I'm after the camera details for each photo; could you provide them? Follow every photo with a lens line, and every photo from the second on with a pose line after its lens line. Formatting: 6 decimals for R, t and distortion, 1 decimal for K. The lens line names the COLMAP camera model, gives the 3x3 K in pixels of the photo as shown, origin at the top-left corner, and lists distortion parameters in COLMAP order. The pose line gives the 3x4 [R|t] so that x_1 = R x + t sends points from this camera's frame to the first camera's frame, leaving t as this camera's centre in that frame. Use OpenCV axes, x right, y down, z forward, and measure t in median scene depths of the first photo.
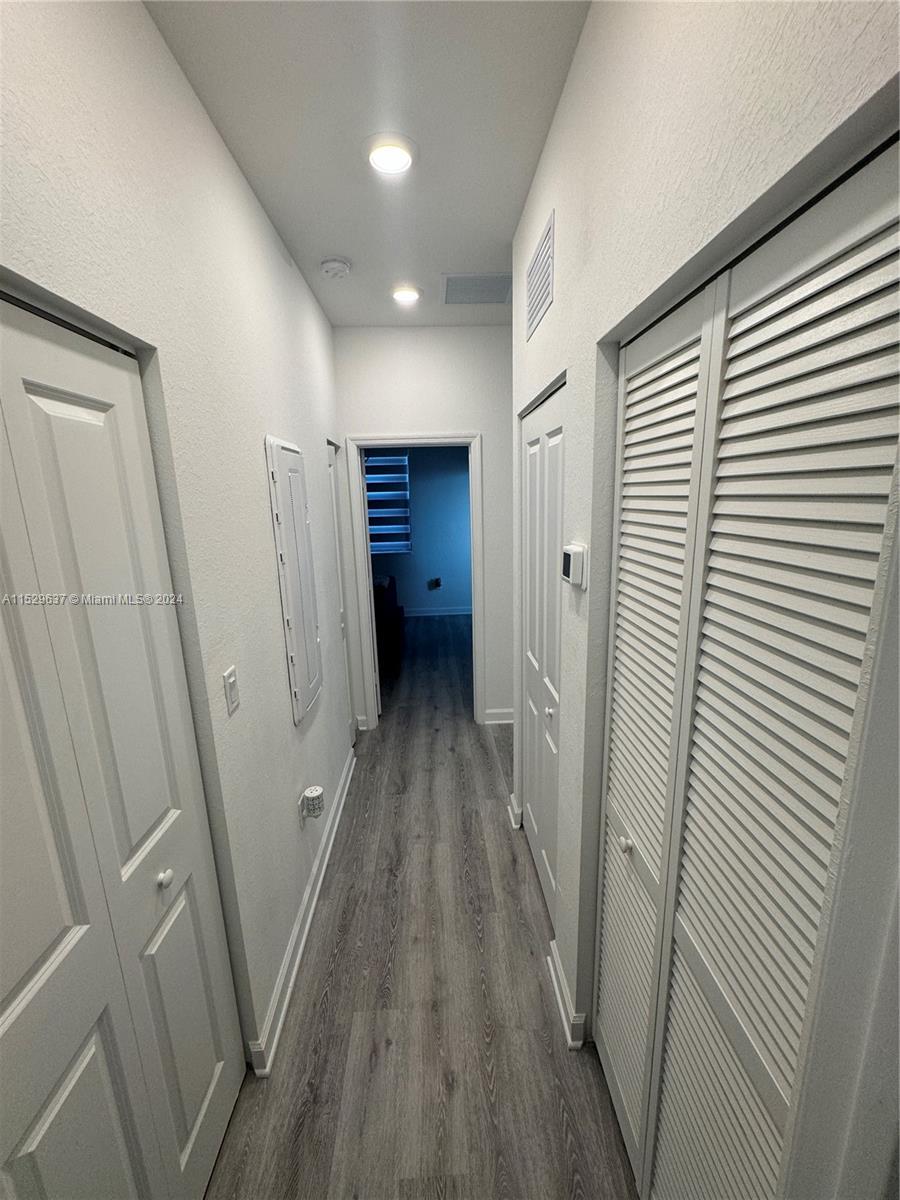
lens RADIAL K [[480.2, 0, 450.9], [0, 480.2, 600.4], [0, 0, 1]] dist [-0.001094, 0.000076]
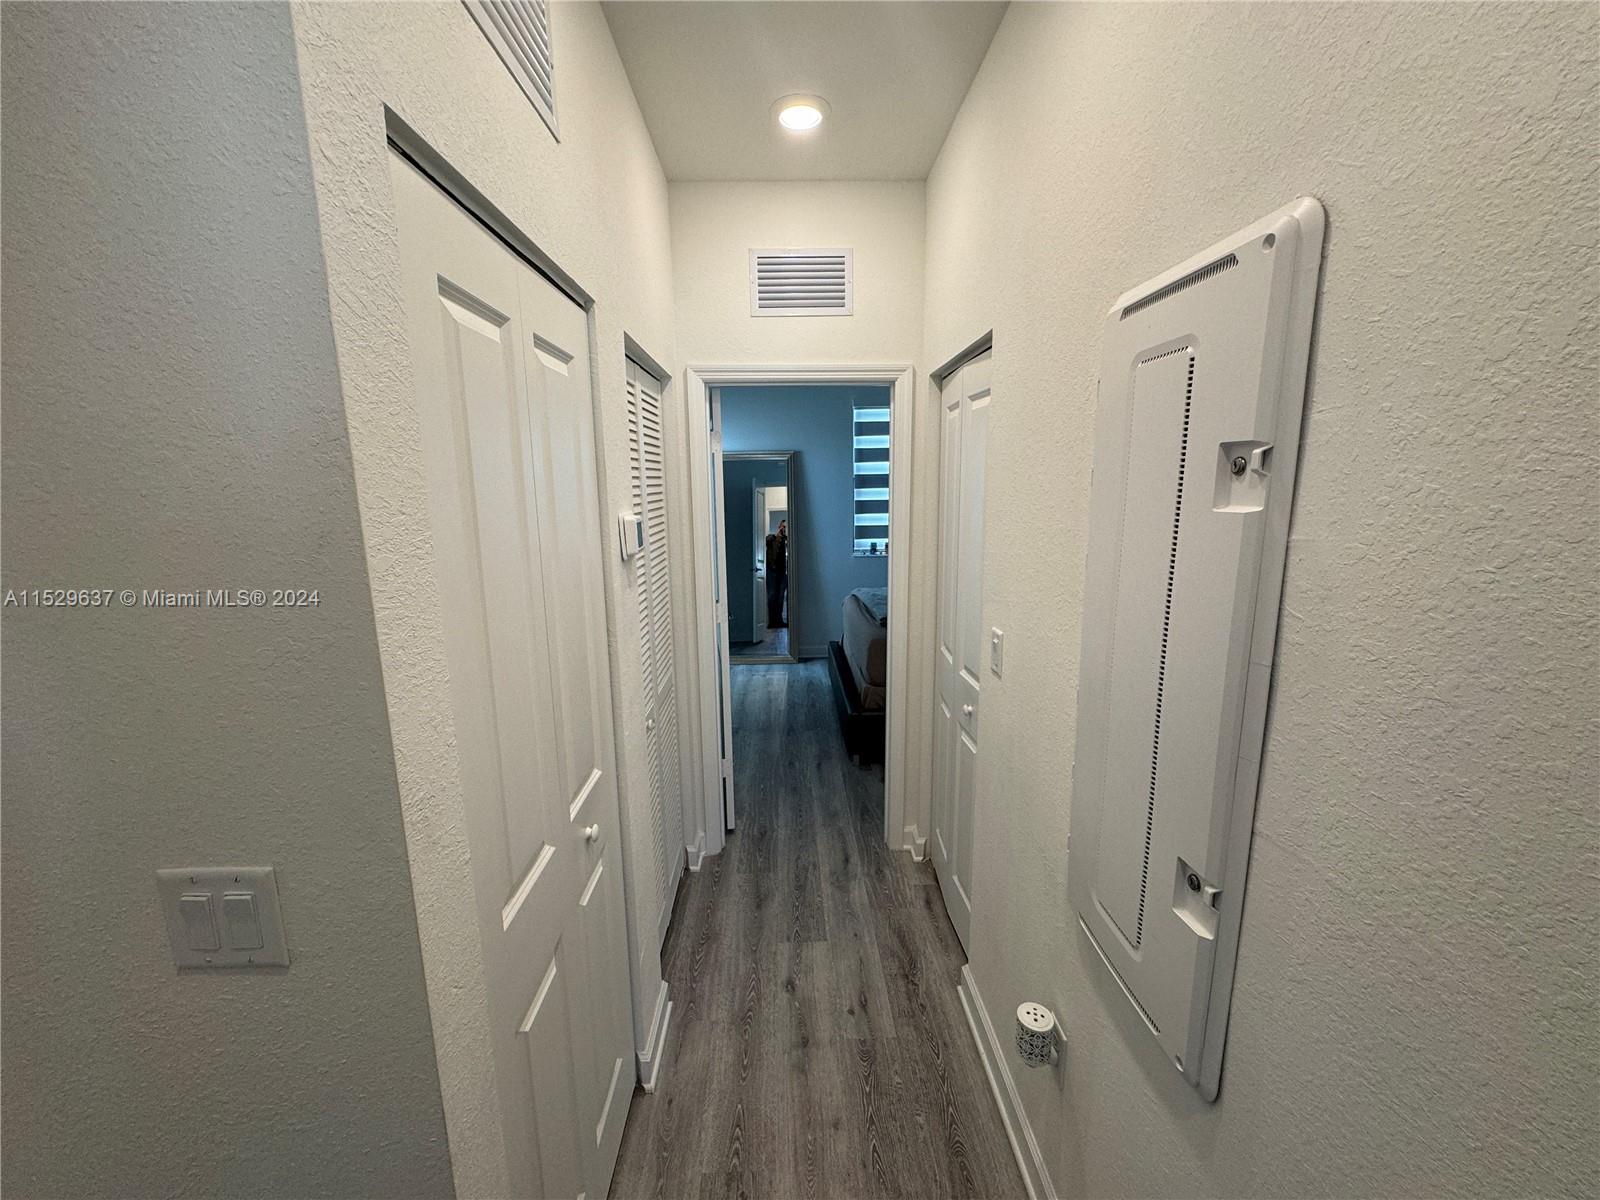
lens RADIAL K [[640.3, 0, 803.1], [0, 640.3, 593.6], [0, 0, 1]] dist [-0.001094, 0.000076]
pose [[-0.999045, 0.039399, 0.018902, -0.085099], [0.043652, 0.919833, 0.389873, -0.364155], [-0.002026, 0.390326, -0.920675, 1.779641]]
